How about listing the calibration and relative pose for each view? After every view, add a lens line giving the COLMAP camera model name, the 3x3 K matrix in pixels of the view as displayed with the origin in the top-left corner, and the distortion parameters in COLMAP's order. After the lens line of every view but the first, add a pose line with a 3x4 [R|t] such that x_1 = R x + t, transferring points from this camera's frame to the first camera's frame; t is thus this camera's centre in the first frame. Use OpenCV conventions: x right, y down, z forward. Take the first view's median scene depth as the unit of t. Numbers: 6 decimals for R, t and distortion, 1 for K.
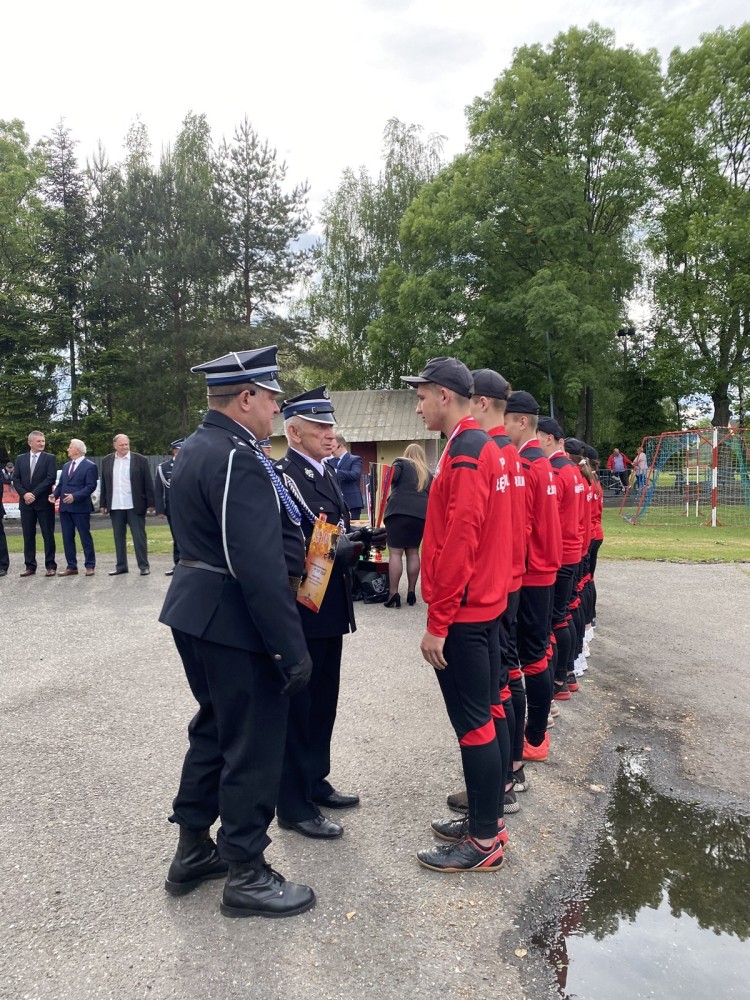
lens RADIAL K [[764.6, 0, 393.3], [0, 764.6, 500.6], [0, 0, 1]] dist [0.021817, -0.027598]
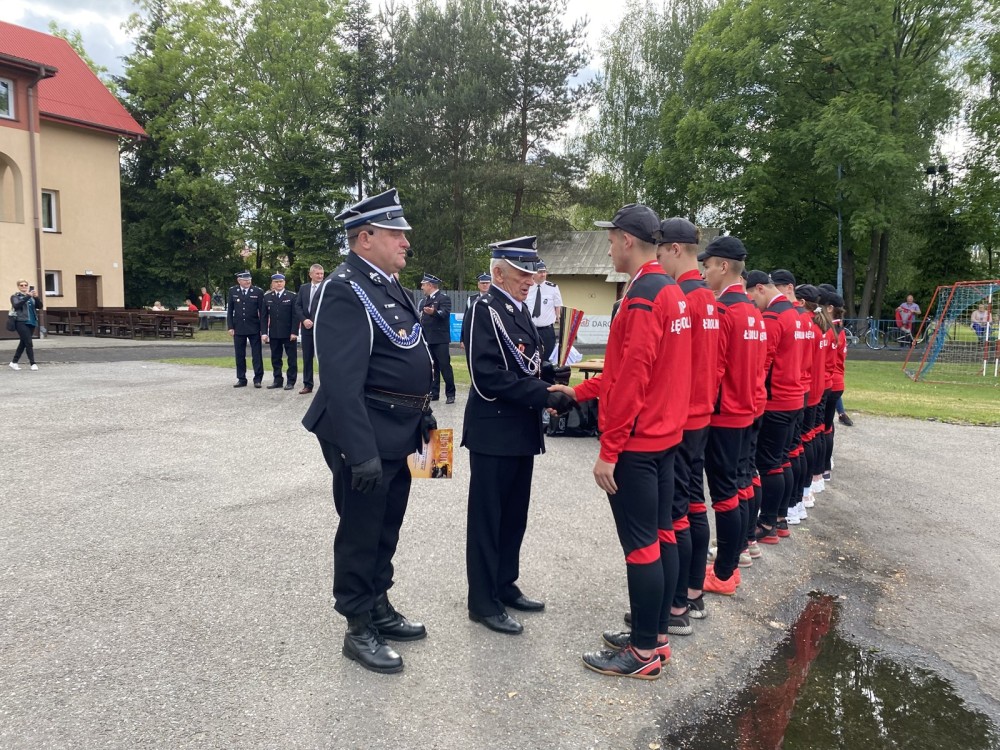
lens RADIAL K [[764.6, 0, 494.9], [0, 764.6, 378.1], [0, 0, 1]] dist [0.021817, -0.027598]
pose [[0.974291, 0.057826, -0.217747, 0.057615], [-0.046845, 0.997372, 0.055267, 0.002257], [0.220370, -0.043646, 0.974439, -0.042263]]
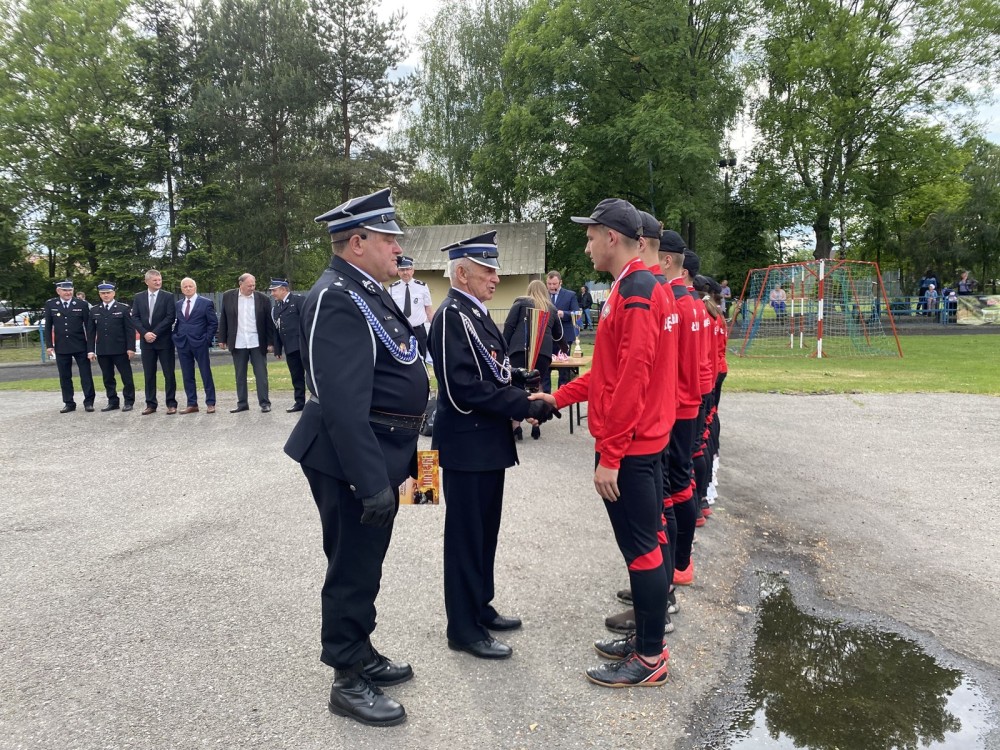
lens RADIAL K [[764.6, 0, 498.8], [0, 764.6, 377.6], [0, 0, 1]] dist [0.021817, -0.027598]
pose [[0.999881, -0.009949, 0.011787, -0.045322], [0.009267, 0.998354, 0.056606, -0.003382], [-0.012331, -0.056490, 0.998327, -0.017666]]
